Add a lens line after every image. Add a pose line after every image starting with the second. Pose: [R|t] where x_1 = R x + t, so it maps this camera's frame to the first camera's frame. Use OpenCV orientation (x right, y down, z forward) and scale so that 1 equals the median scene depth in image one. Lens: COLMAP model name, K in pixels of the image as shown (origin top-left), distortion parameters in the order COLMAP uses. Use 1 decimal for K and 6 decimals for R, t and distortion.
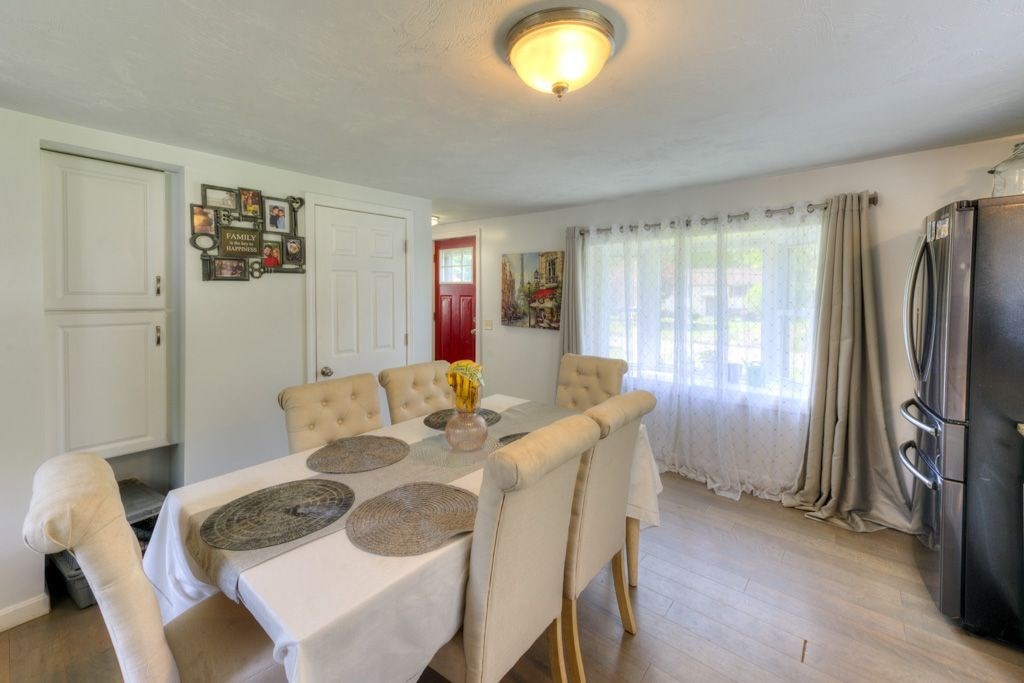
lens RADIAL K [[415.6, 0, 512.4], [0, 415.6, 314.0], [0, 0, 1]] dist [0.019642, 0.000059]
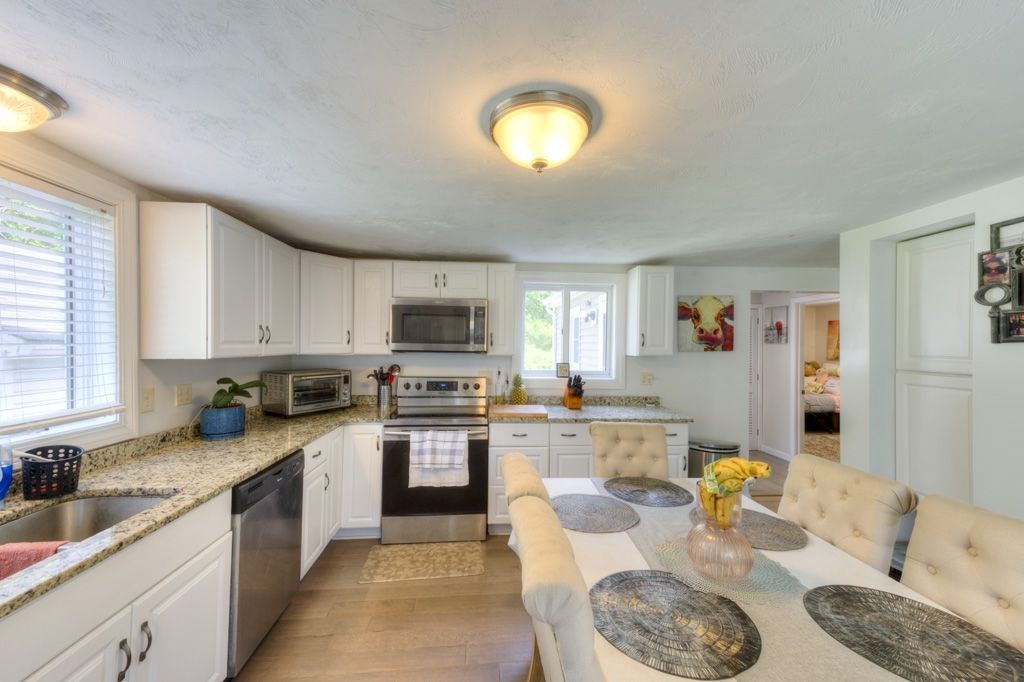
lens RADIAL K [[391.1, 0, 512.0], [0, 391.1, 341.0], [0, 0, 1]] dist [0.022234, 0.000007]
pose [[-0.727929, -0.015470, -0.685478, 0.471058], [-0.048356, 0.998414, 0.028818, -0.062511], [0.683945, 0.054124, -0.727523, 0.948327]]
